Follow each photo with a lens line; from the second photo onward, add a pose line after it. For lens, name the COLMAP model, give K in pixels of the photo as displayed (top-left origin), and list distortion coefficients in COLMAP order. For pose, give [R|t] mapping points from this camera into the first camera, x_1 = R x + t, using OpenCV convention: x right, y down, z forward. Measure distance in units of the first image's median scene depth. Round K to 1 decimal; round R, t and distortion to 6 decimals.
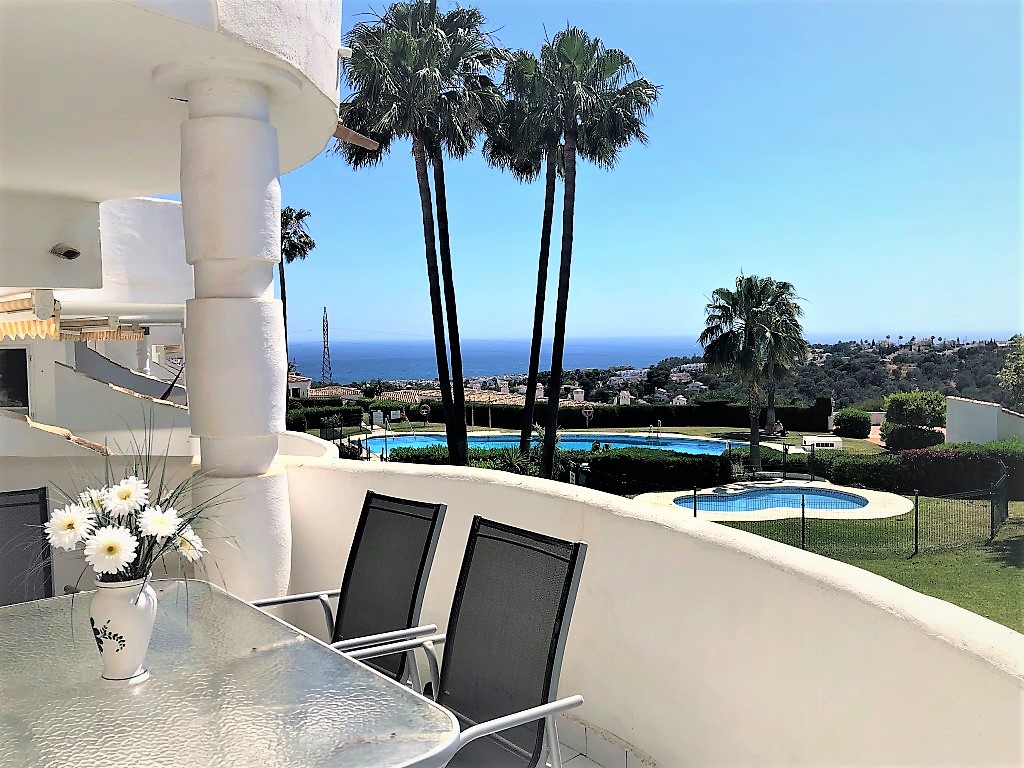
lens RADIAL K [[897.2, 0, 512.0], [0, 897.2, 384.0], [0, 0, 1]] dist [0.037842, -0.007770]
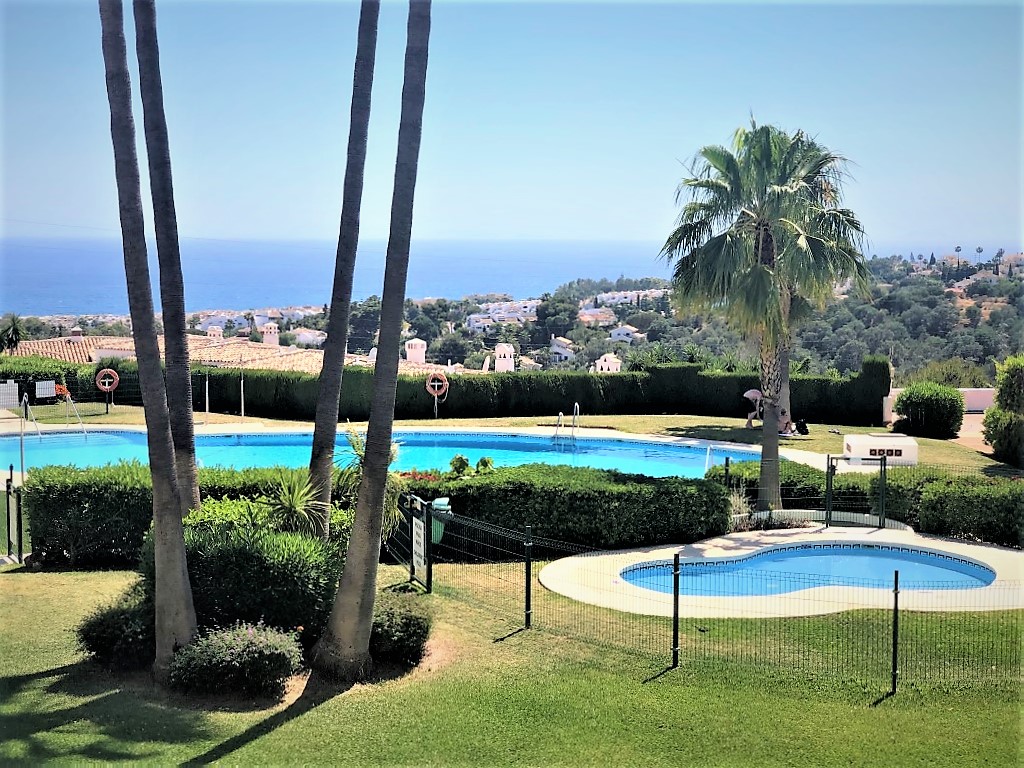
lens RADIAL K [[1555.6, 0, 512.0], [0, 1555.6, 384.0], [0, 0, 1]] dist [0.041983, 0.057962]
pose [[0.988617, 0.005675, 0.150347, -0.006208], [-0.011808, 0.999133, 0.039932, -0.005883], [-0.149990, -0.041252, 0.987827, 0.121200]]
